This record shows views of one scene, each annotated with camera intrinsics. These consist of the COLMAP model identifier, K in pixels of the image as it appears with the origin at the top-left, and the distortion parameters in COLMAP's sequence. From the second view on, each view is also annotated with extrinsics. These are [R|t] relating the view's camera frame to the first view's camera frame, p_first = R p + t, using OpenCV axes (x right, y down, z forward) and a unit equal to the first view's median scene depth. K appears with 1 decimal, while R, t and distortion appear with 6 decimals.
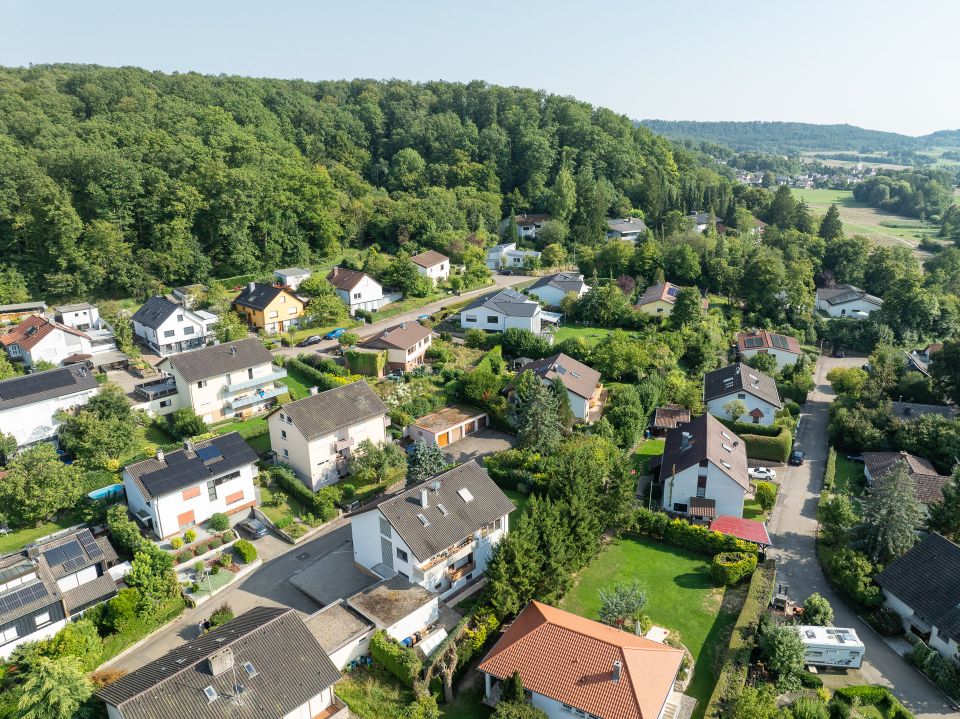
lens RADIAL K [[682.1, 0, 480.0], [0, 682.1, 359.5], [0, 0, 1]] dist [-0.033757, -0.000814]
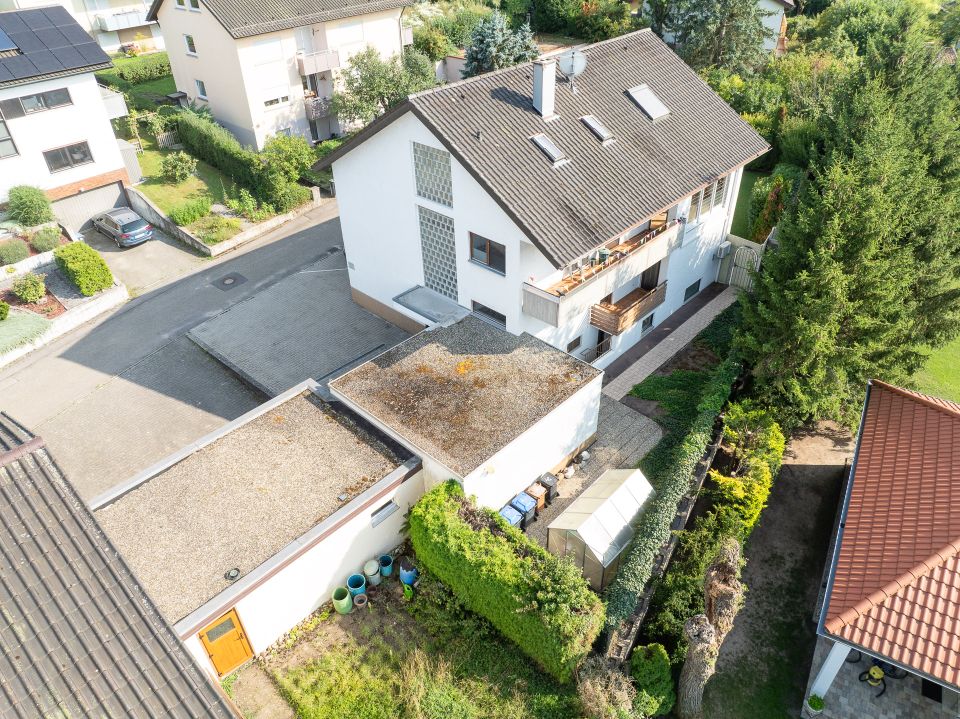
lens RADIAL K [[661.9, 0, 480.0], [0, 661.9, 359.5], [0, 0, 1]] dist [-0.028911, 0.000170]
pose [[0.999996, -0.002024, -0.001793, -0.110549], [0.002493, 0.946914, 0.321477, 0.217908], [0.001047, -0.321480, 0.946916, 0.634903]]
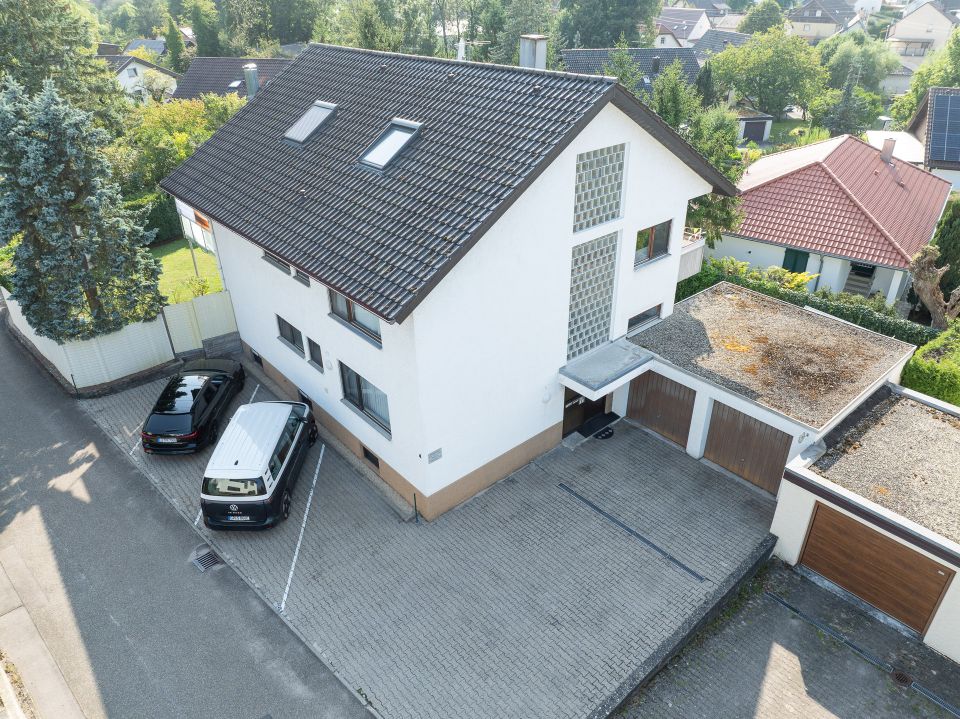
lens RADIAL K [[661.9, 0, 480.0], [0, 661.9, 359.5], [0, 0, 1]] dist [-0.028911, 0.000170]
pose [[0.099872, -0.485248, 0.868654, -0.358449], [0.316998, 0.843045, 0.434496, 0.174365], [-0.943153, 0.231968, 0.238019, 0.948781]]
